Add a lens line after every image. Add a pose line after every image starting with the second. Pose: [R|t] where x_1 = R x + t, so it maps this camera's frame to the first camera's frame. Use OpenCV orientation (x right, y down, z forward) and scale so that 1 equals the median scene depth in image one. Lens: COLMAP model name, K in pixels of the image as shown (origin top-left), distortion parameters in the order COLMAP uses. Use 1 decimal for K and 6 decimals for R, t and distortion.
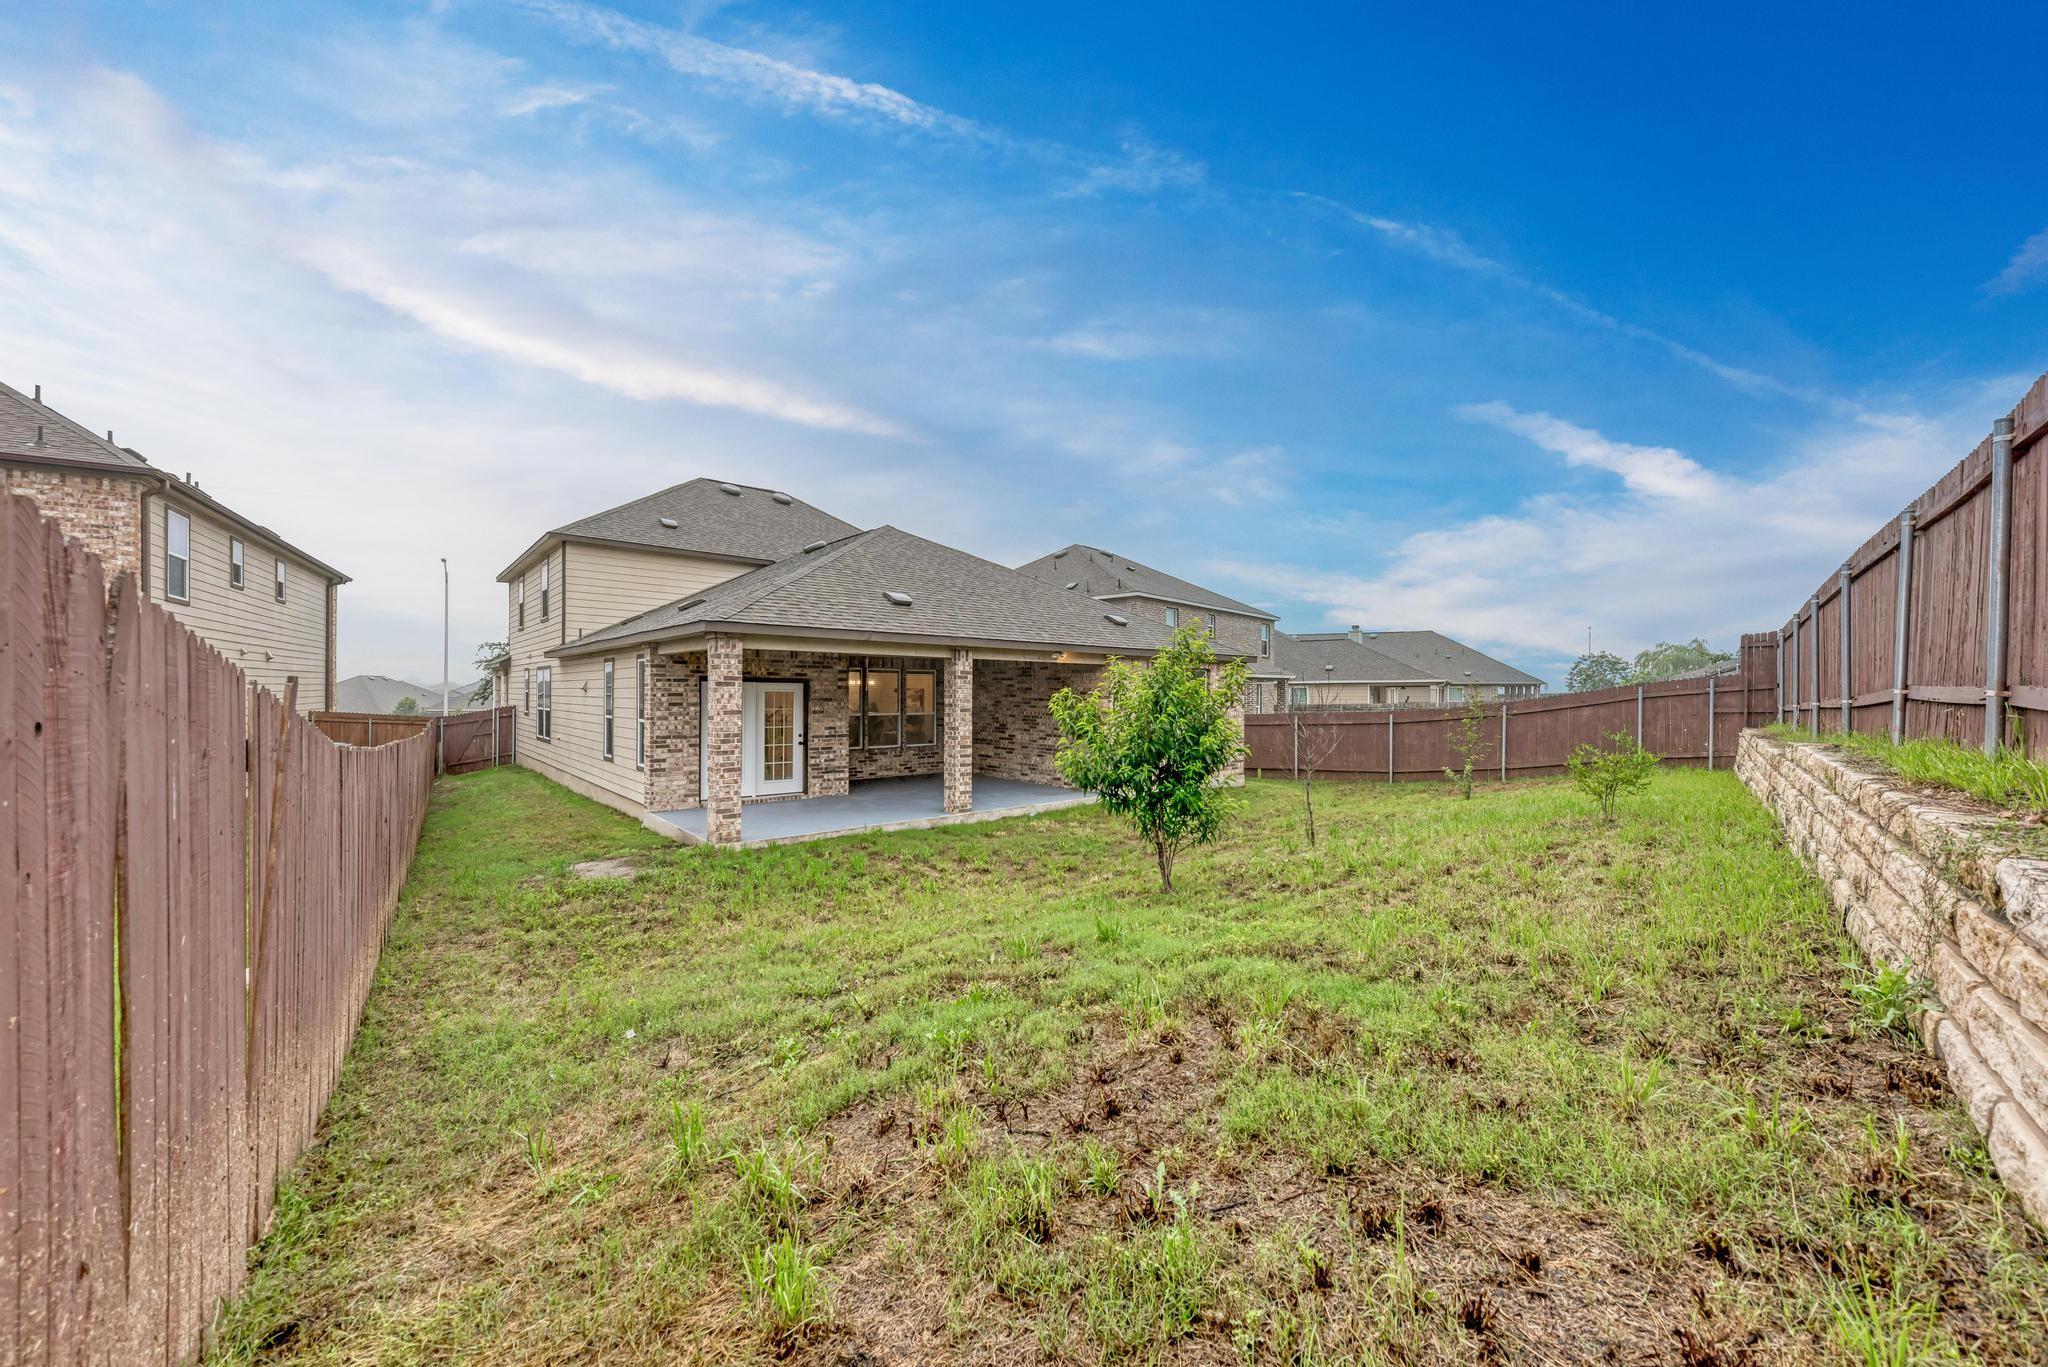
lens RADIAL K [[734.6, 0, 1024.0], [0, 734.6, 683.5], [0, 0, 1]] dist [-0.001119, -0.000178]
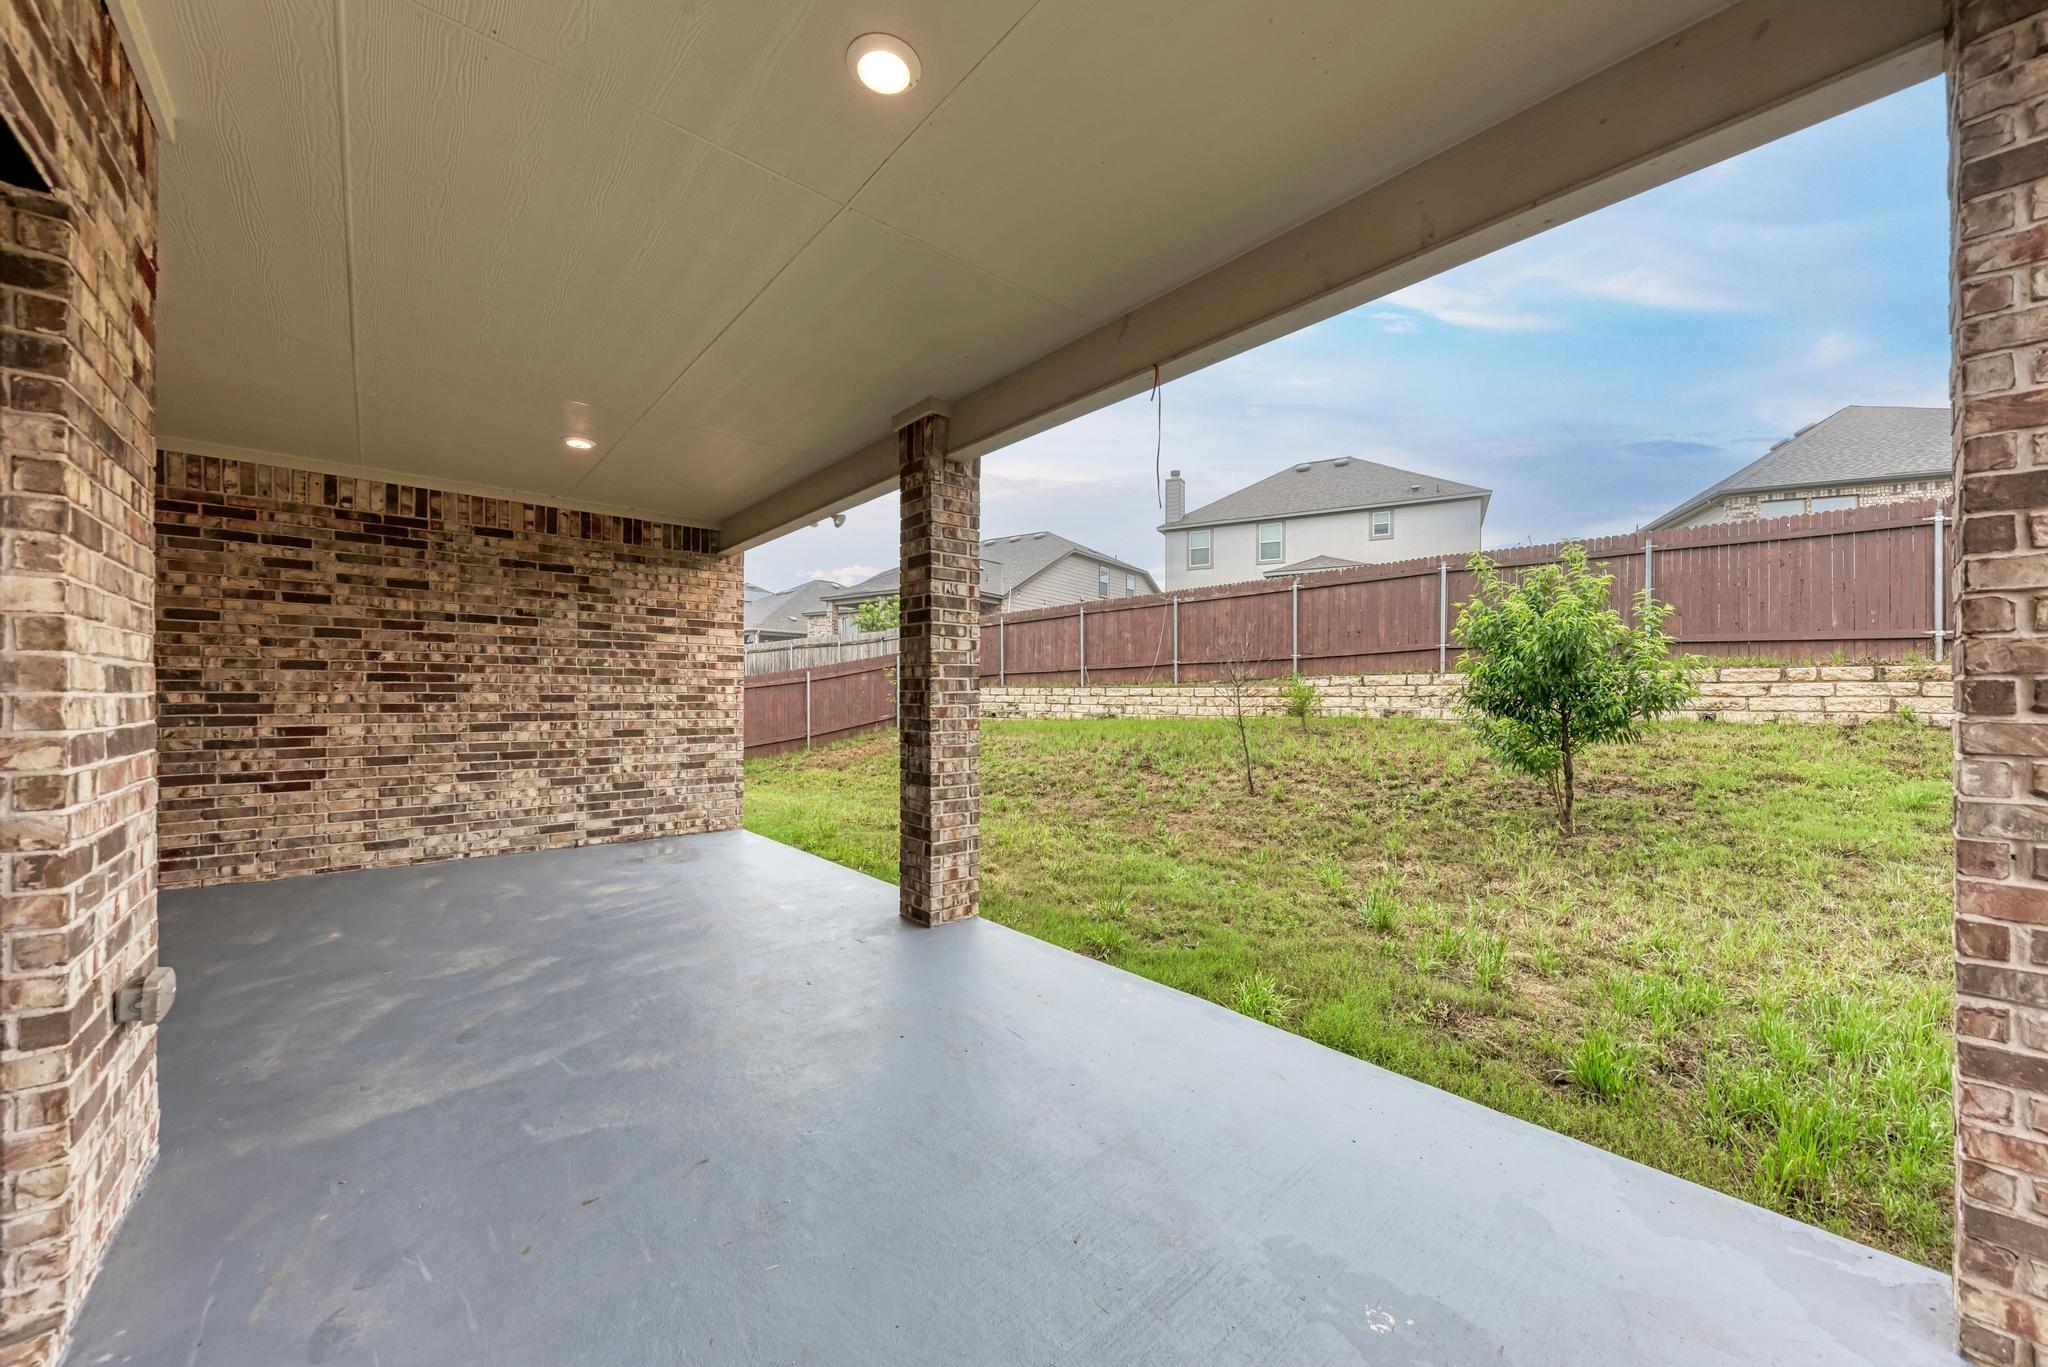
lens RADIAL K [[734.6, 0, 1024.0], [0, 734.6, 683.5], [0, 0, 1]] dist [-0.001119, -0.000178]
pose [[-0.031645, 0.005308, 0.999485, -0.332395], [-0.008978, 0.999944, -0.005595, 0.051962], [-0.999459, -0.009150, -0.031596, 0.733012]]
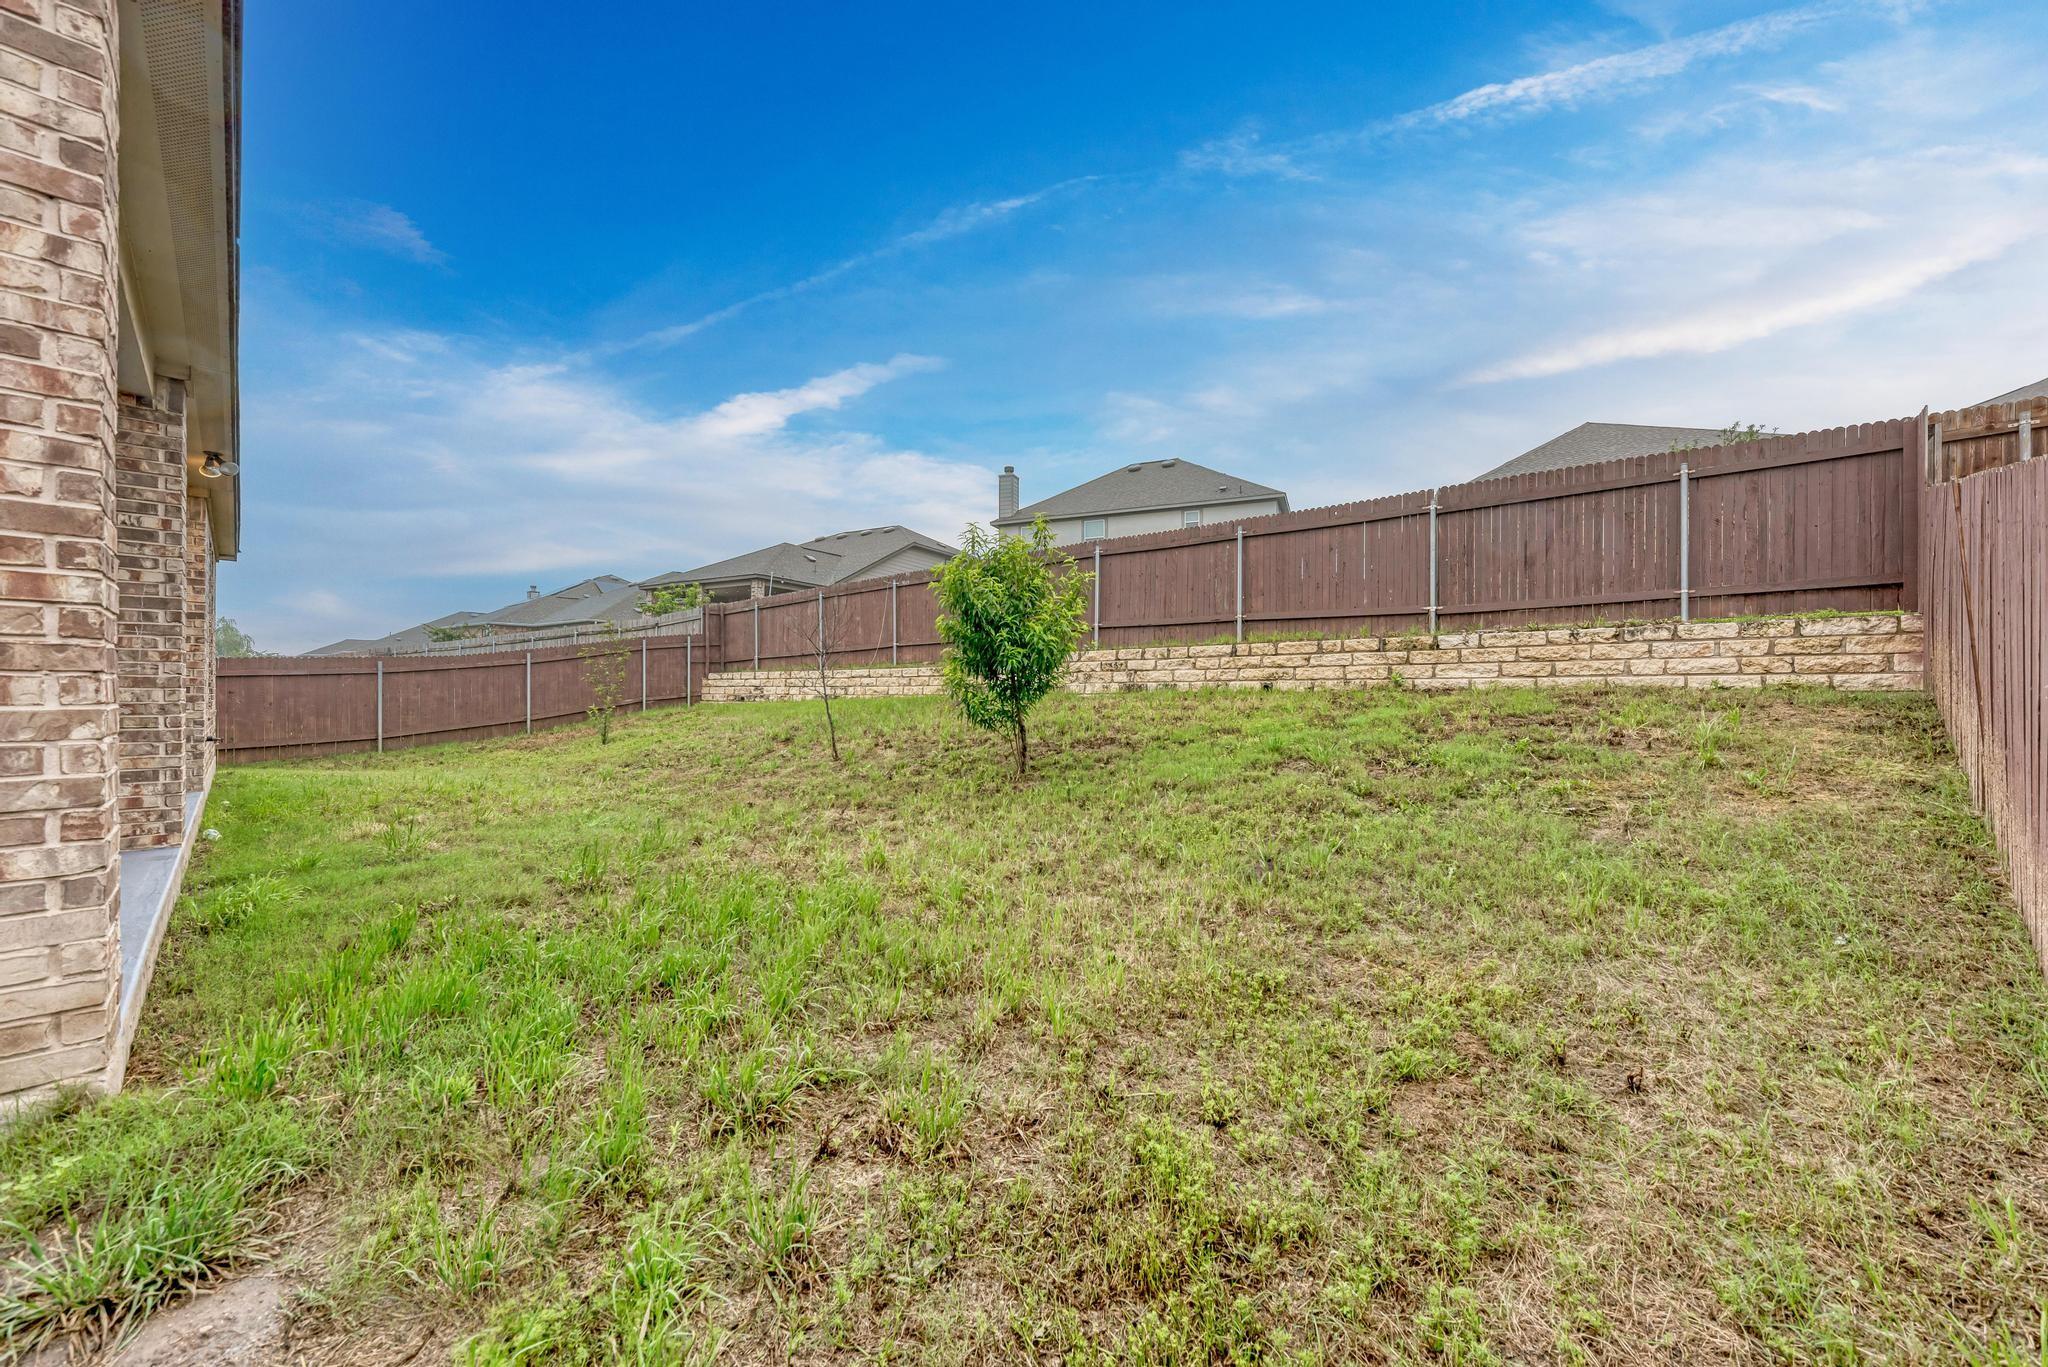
lens RADIAL K [[734.9, 0, 1024.0], [0, 734.9, 683.5], [0, 0, 1]] dist [0.012353, -0.000006]
pose [[-0.129058, 0.006267, 0.991617, -0.372107], [-0.008772, 0.999934, -0.007462, 0.071904], [-0.991598, -0.009662, -0.128994, 0.500855]]
